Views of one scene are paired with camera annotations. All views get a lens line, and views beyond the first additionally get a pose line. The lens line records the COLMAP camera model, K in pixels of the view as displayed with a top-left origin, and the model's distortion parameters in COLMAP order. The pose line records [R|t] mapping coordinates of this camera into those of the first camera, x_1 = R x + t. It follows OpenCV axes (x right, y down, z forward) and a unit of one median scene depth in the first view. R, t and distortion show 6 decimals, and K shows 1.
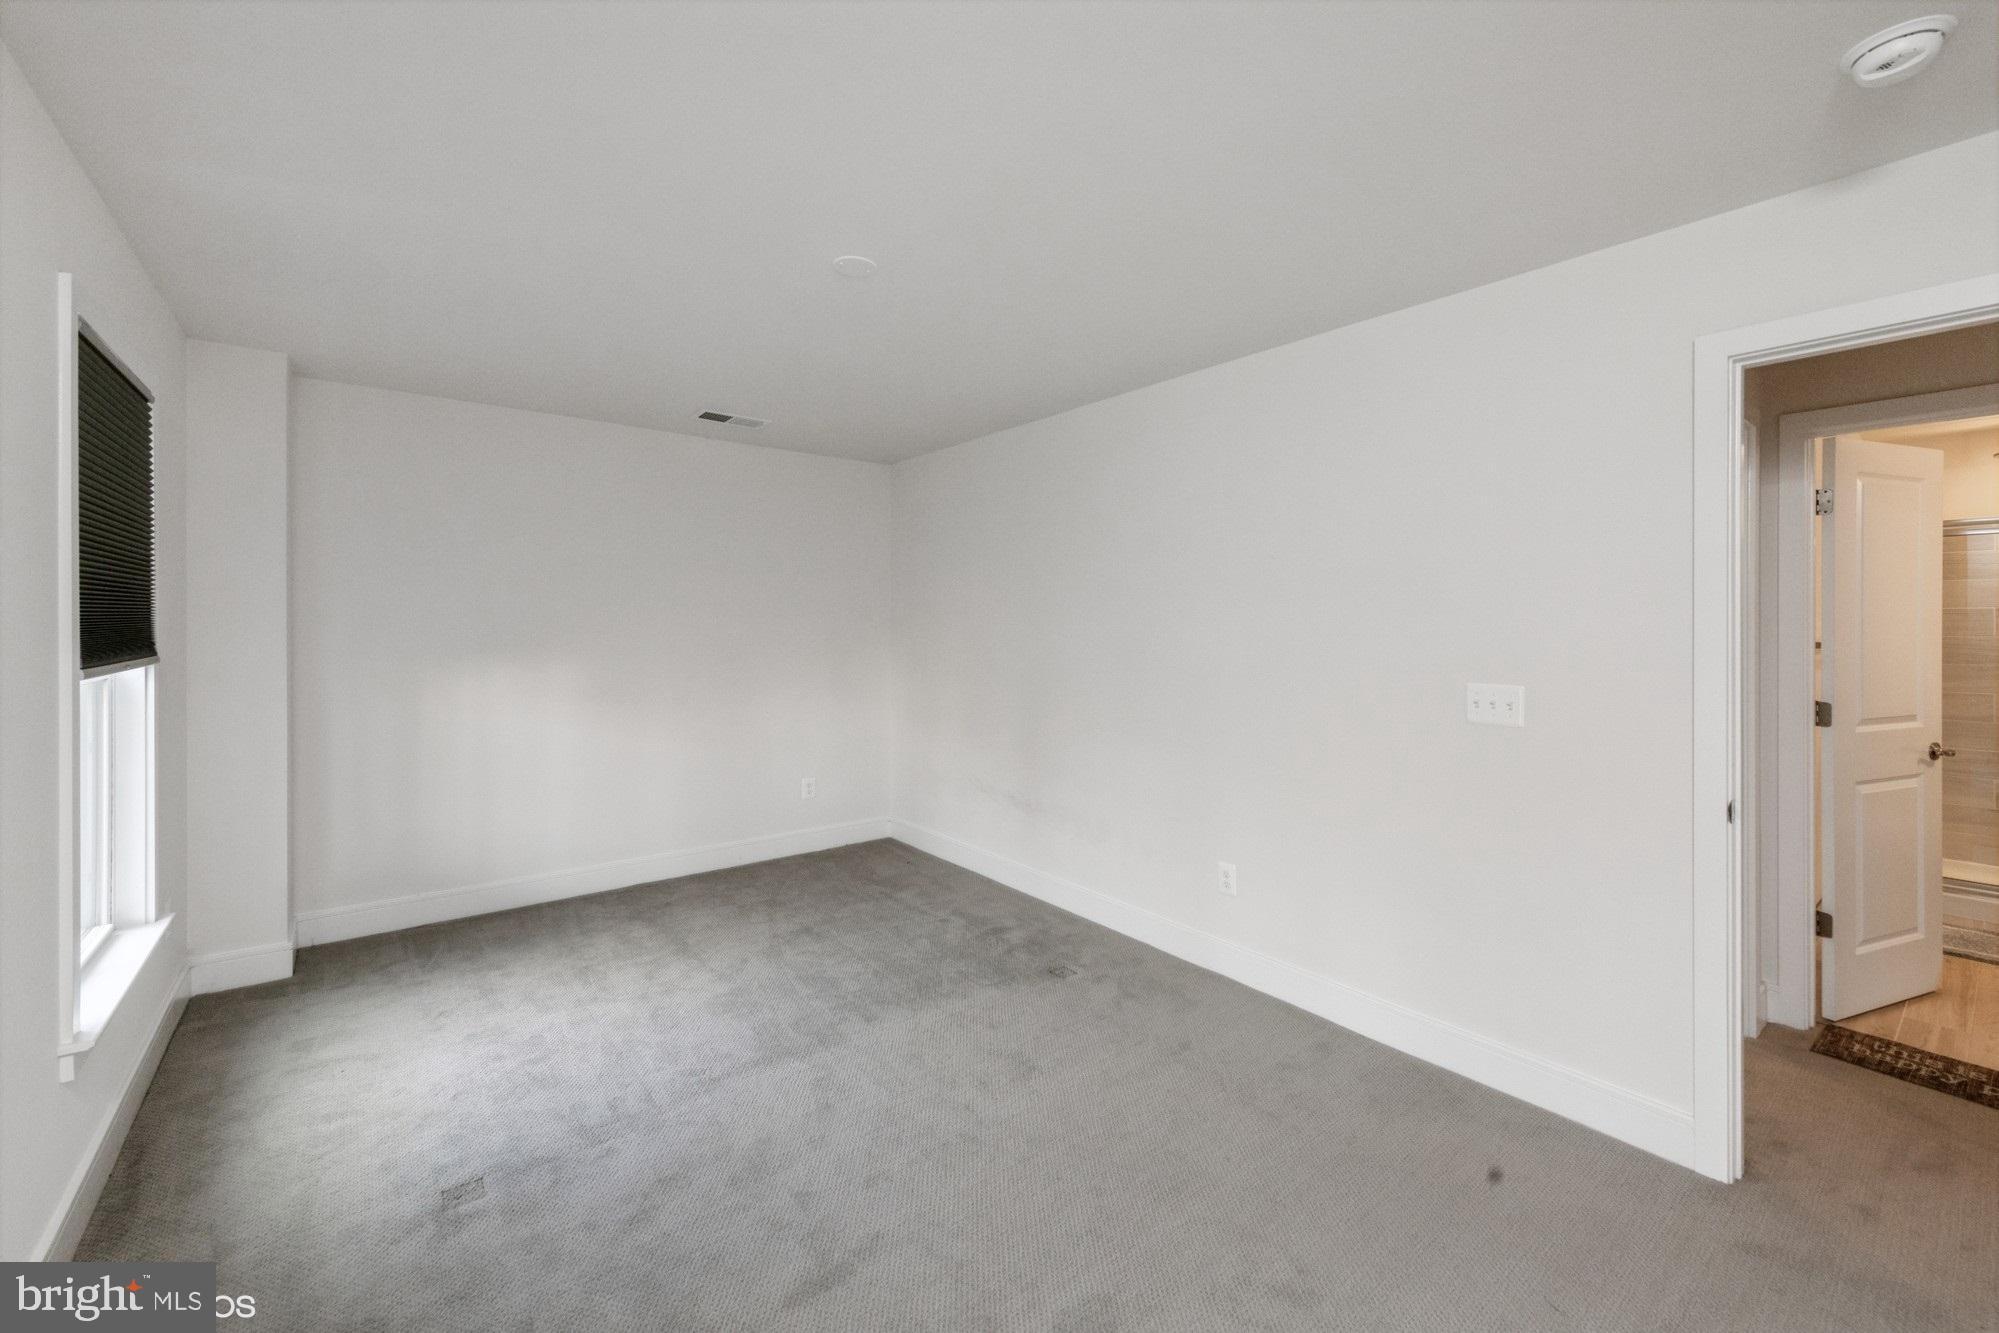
lens RADIAL K [[786.5, 0, 1055.9], [0, 786.5, 621.2], [0, 0, 1]] dist [0.004185, -0.001572]
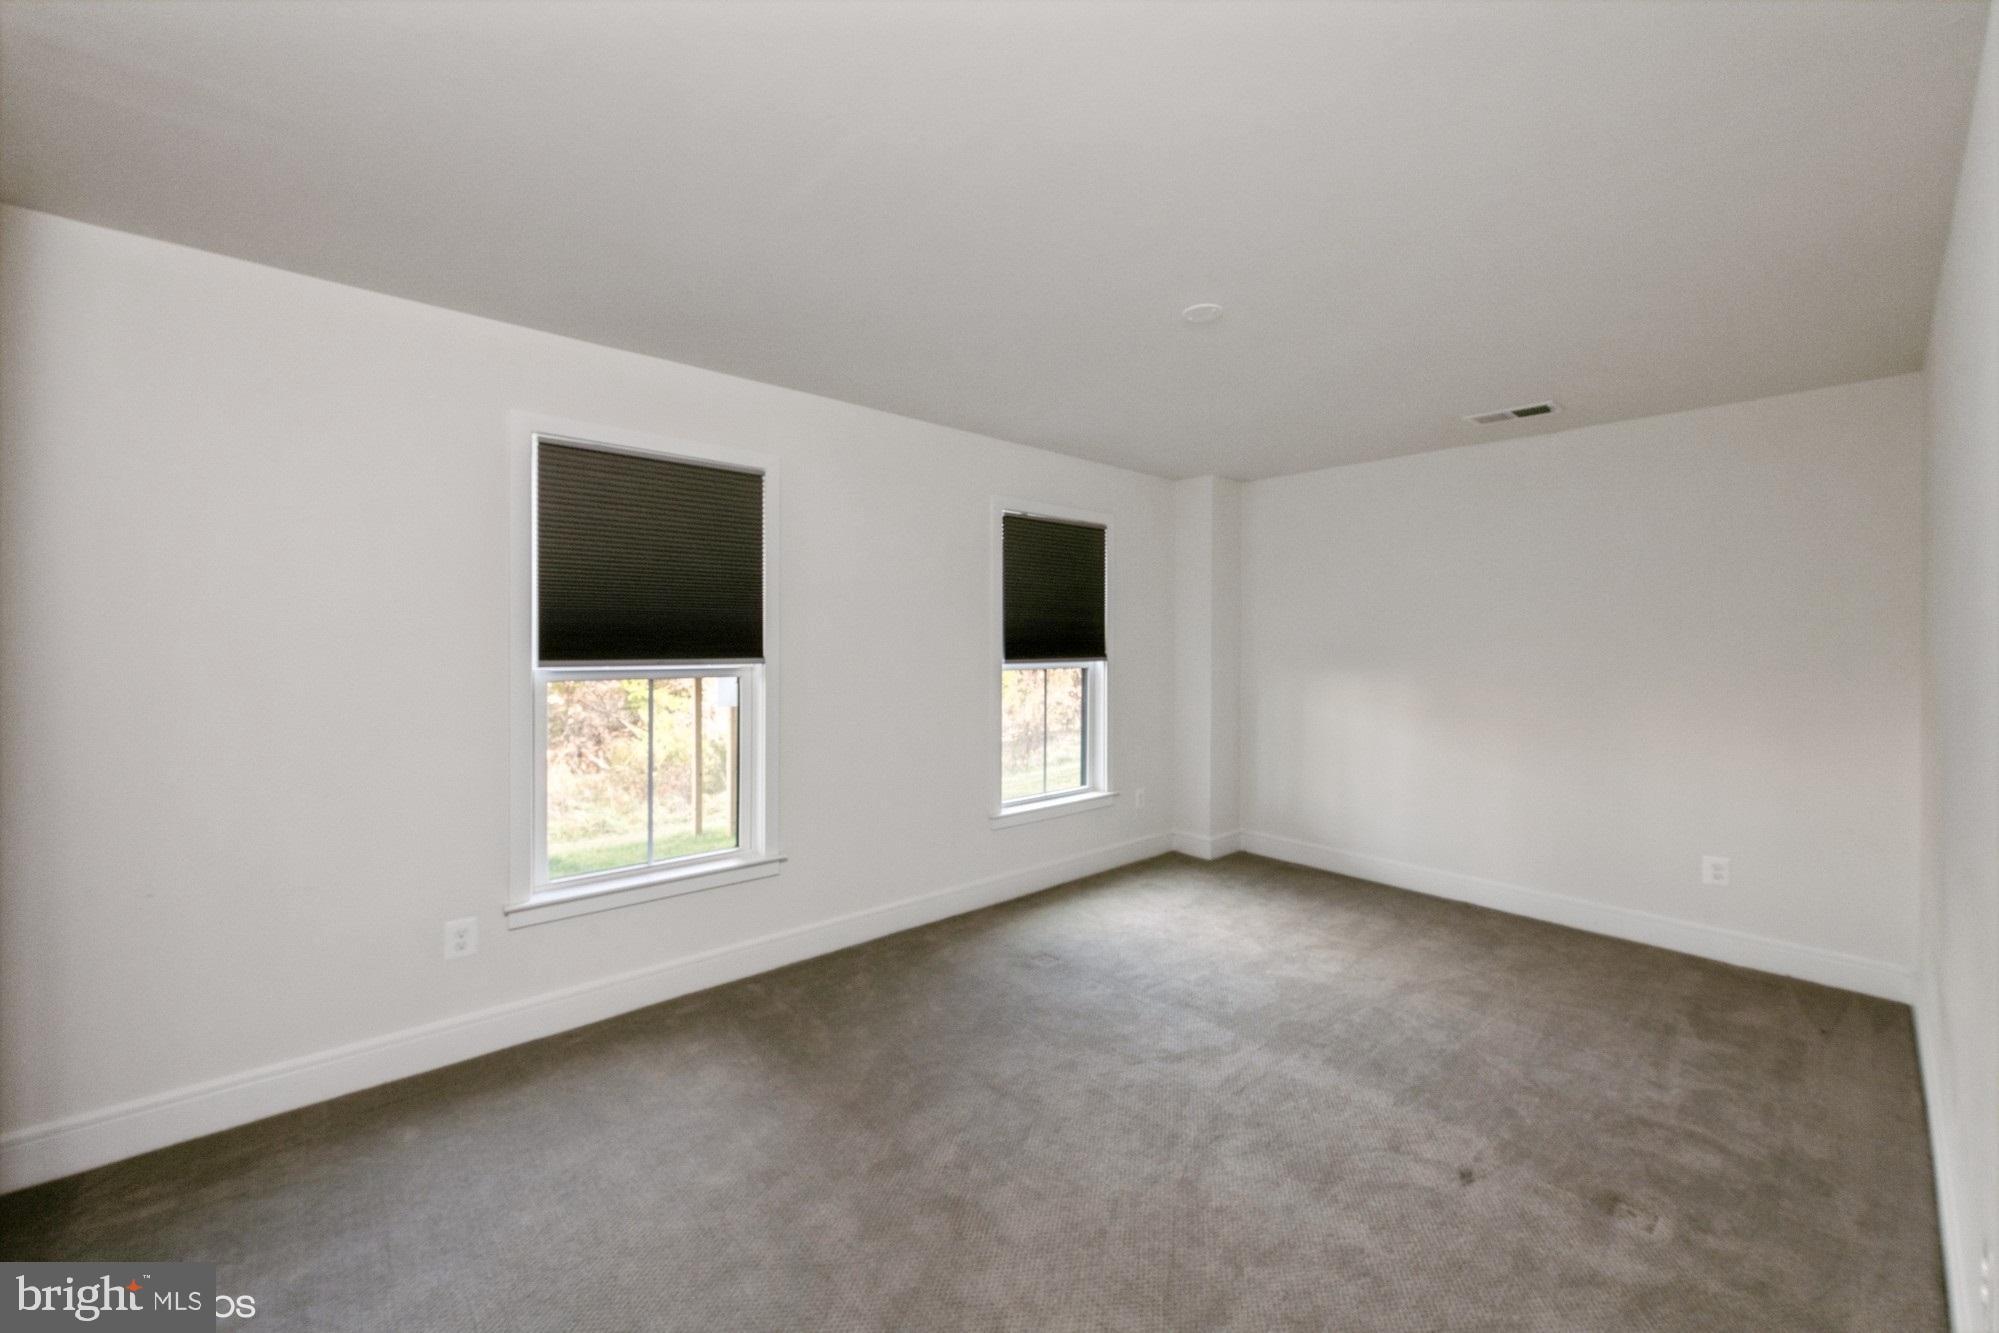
lens RADIAL K [[786.5, 0, 998.7], [0, 786.5, 648.0], [0, 0, 1]] dist [0.004185, -0.001572]
pose [[0.026810, 0.004408, -0.999631, 0.640406], [-0.001784, 0.999989, 0.004362, 0.009574], [0.999639, 0.001667, 0.026817, 0.530884]]
